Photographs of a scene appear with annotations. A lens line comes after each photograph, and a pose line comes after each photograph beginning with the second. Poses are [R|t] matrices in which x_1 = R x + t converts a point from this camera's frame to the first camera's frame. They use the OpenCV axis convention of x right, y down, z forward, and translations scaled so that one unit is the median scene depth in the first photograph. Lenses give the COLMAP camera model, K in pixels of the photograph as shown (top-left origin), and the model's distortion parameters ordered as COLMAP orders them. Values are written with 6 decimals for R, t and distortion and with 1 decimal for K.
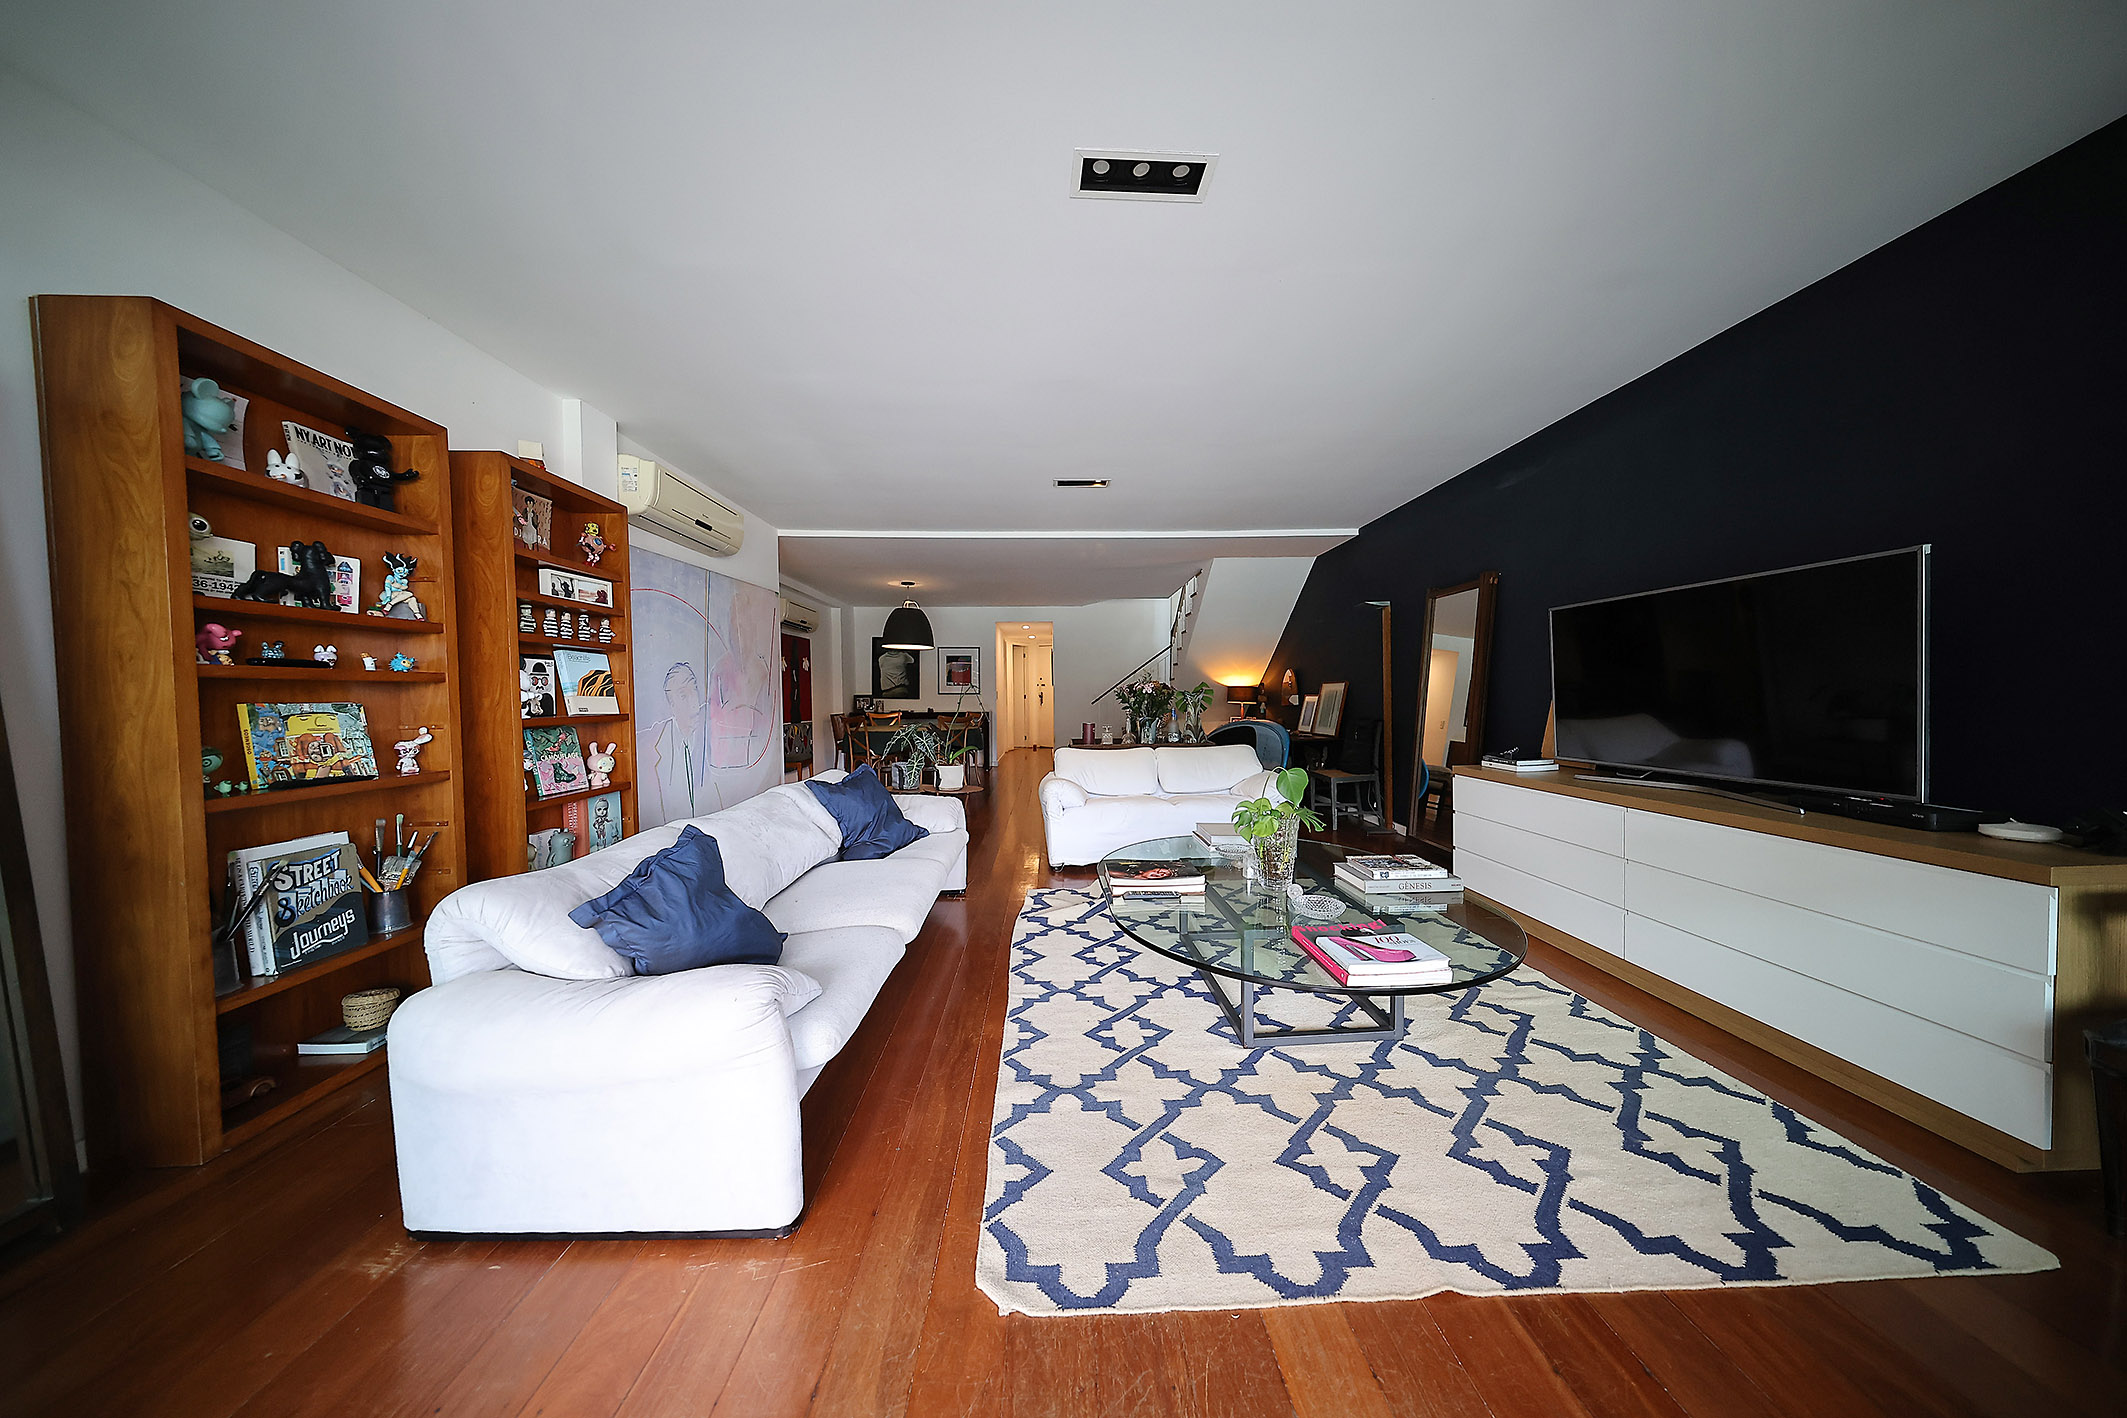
lens RADIAL K [[631.0, 0, 1085.1], [0, 631.0, 706.8], [0, 0, 1]] dist [0.001762, 0.000000]
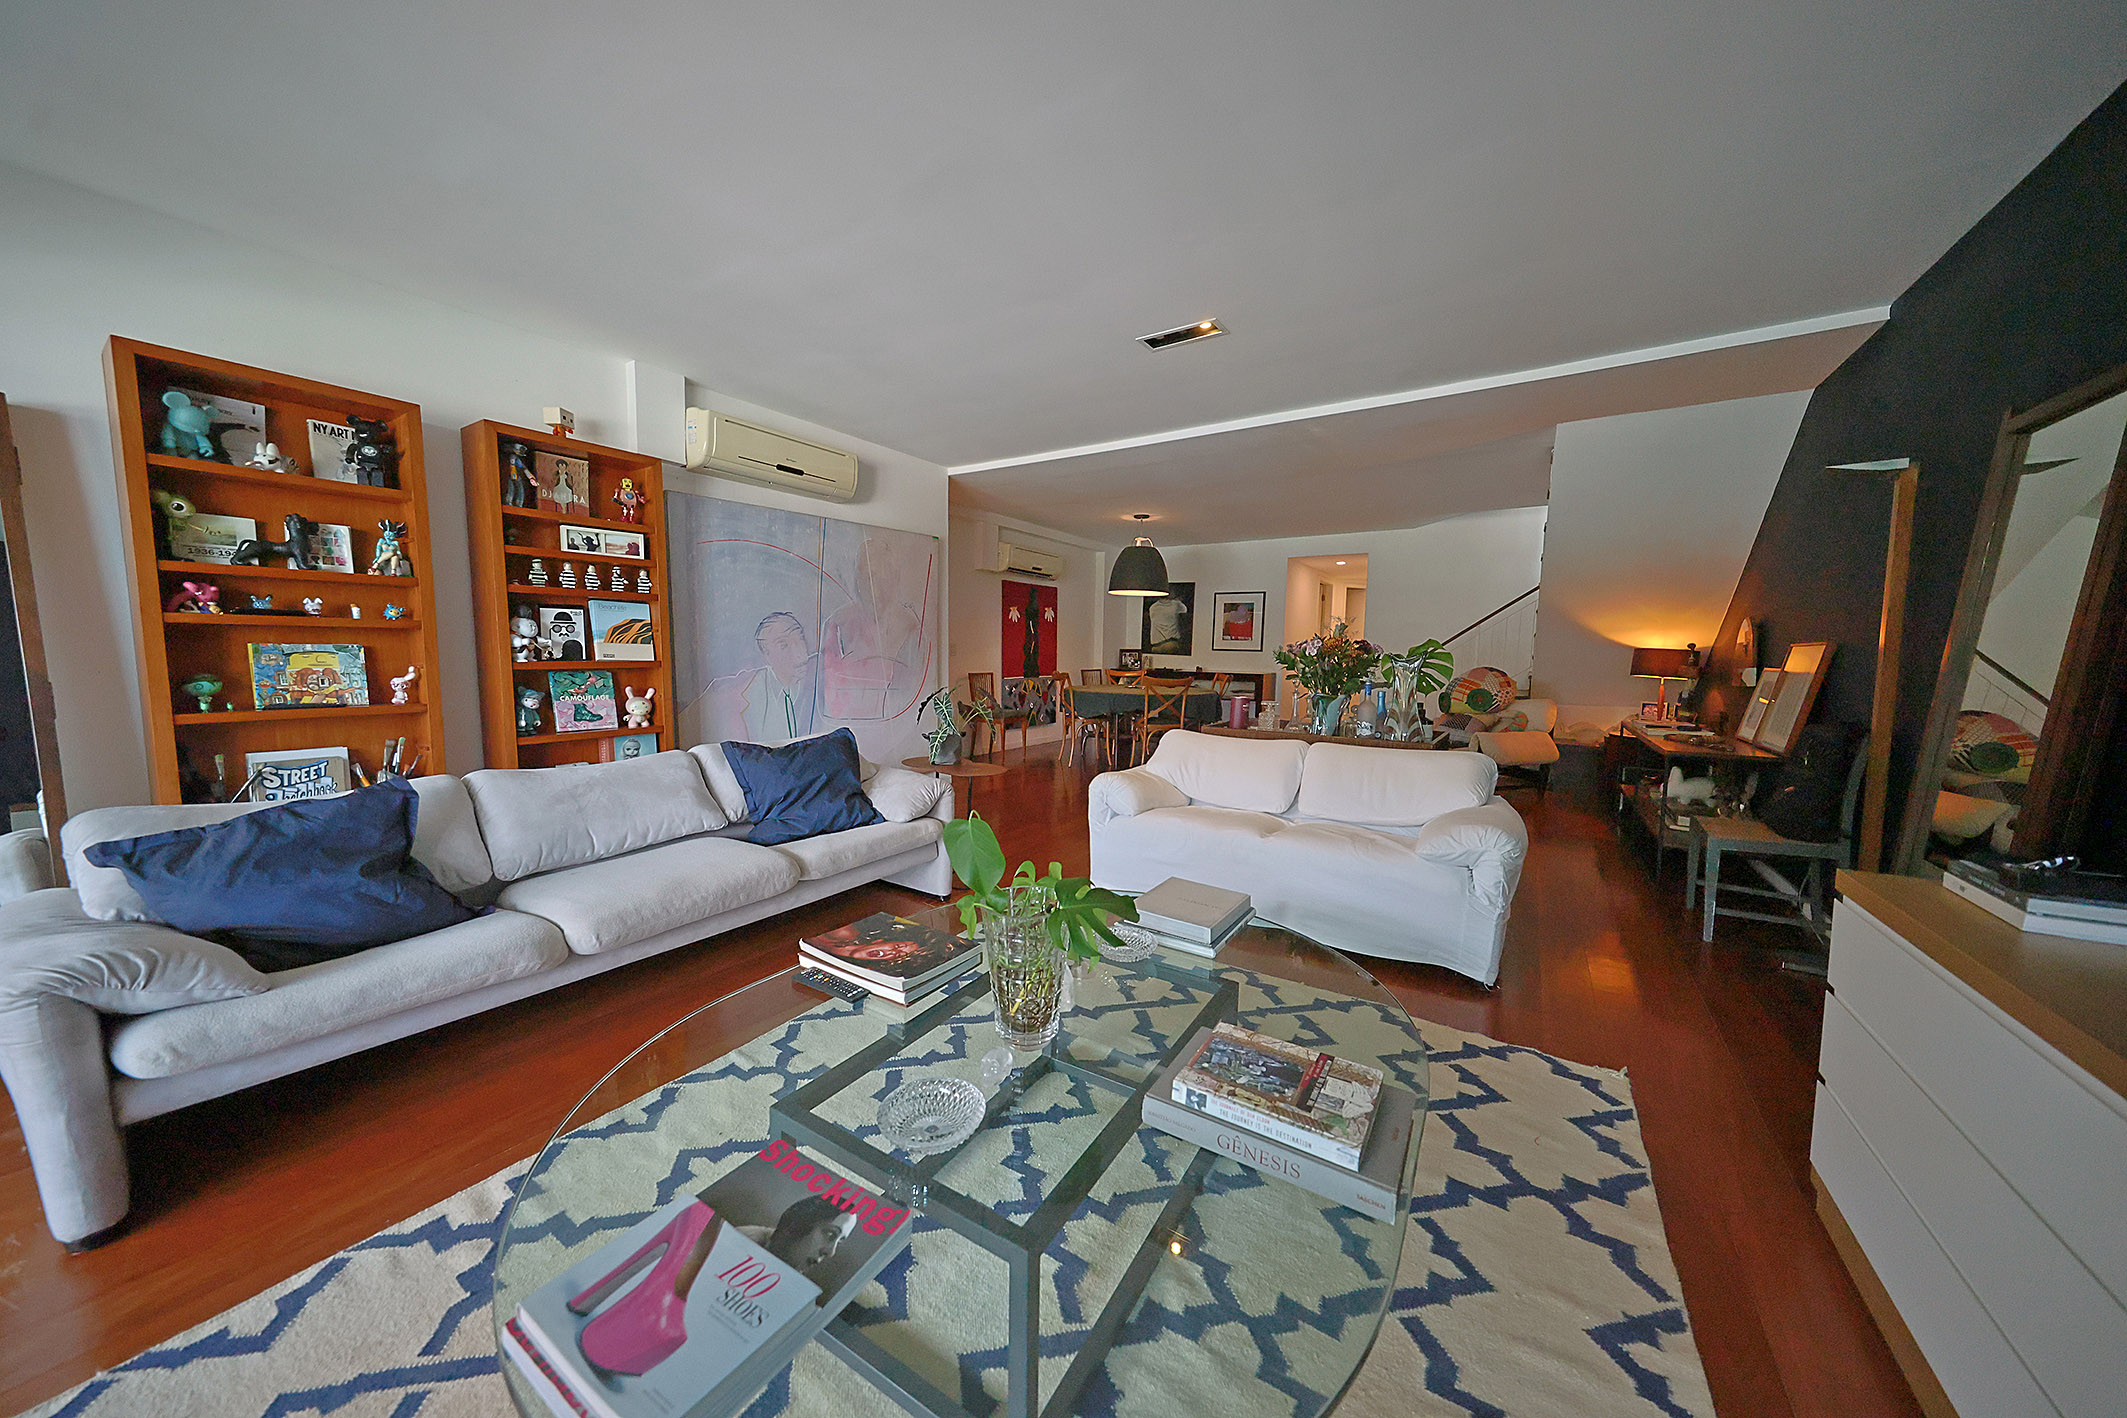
lens RADIAL K [[703.9, 0, 1072.5], [0, 703.9, 708.9], [0, 0, 1]] dist [0.001071, 0.000366]
pose [[0.812265, 0.071860, -0.578844, 0.535326], [-0.034634, 0.996573, 0.075119, -0.022428], [0.582259, -0.040969, 0.811971, 0.467414]]
